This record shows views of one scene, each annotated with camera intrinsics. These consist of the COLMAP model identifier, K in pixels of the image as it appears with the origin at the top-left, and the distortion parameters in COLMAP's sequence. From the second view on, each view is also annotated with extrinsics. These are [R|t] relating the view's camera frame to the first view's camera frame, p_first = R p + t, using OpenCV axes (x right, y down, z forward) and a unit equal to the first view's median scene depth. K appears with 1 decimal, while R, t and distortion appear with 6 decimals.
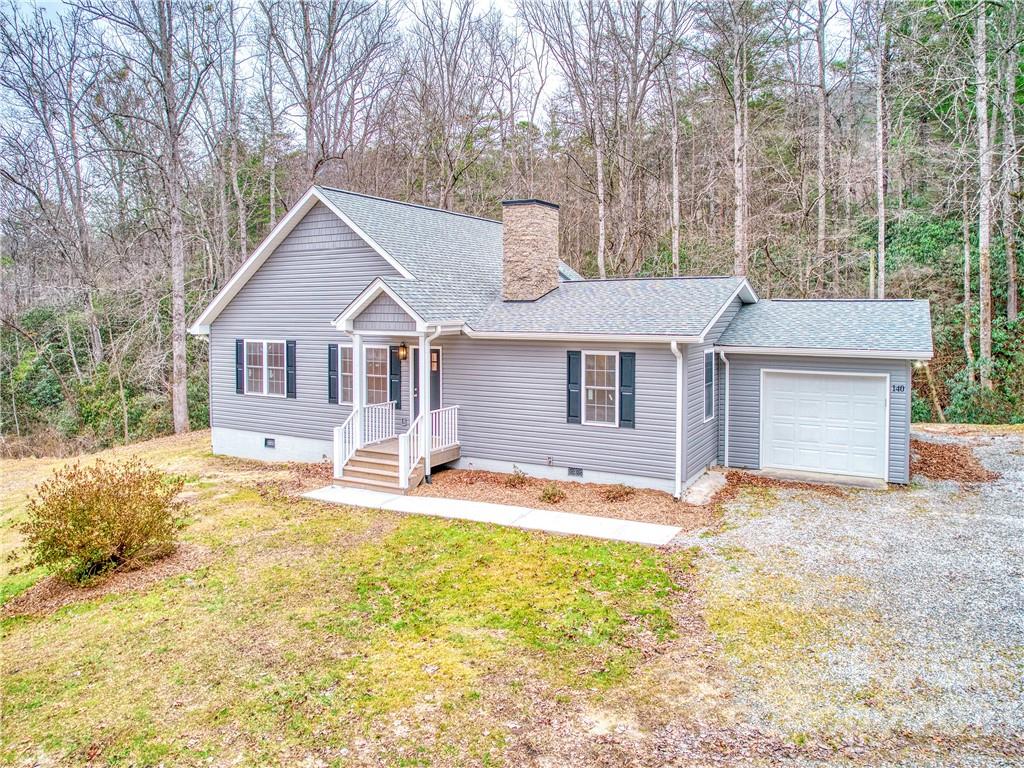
lens RADIAL K [[696.5, 0, 514.0], [0, 696.5, 338.5], [0, 0, 1]] dist [-0.053010, 0.000264]
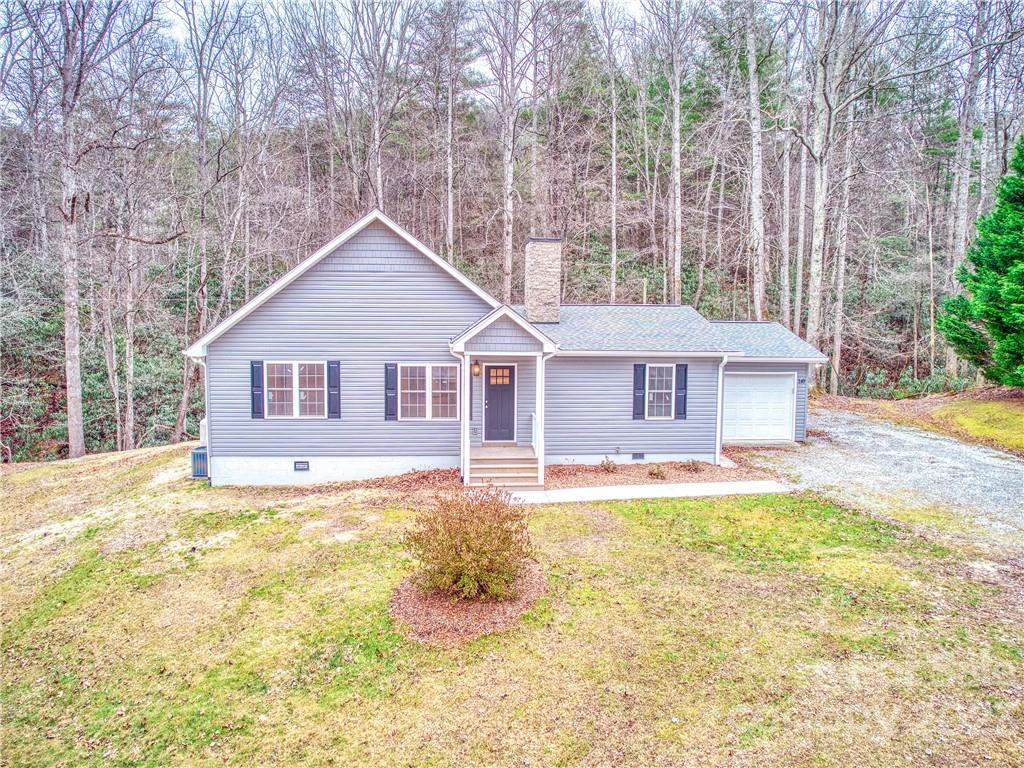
lens RADIAL K [[666.0, 0, 512.0], [0, 666.0, 366.2], [0, 0, 1]] dist [-0.069012, 0.056329]
pose [[0.845587, -0.034966, 0.532691, -0.777073], [0.011584, 0.998819, 0.047175, -0.039981], [-0.533711, -0.033720, 0.844994, 0.073492]]
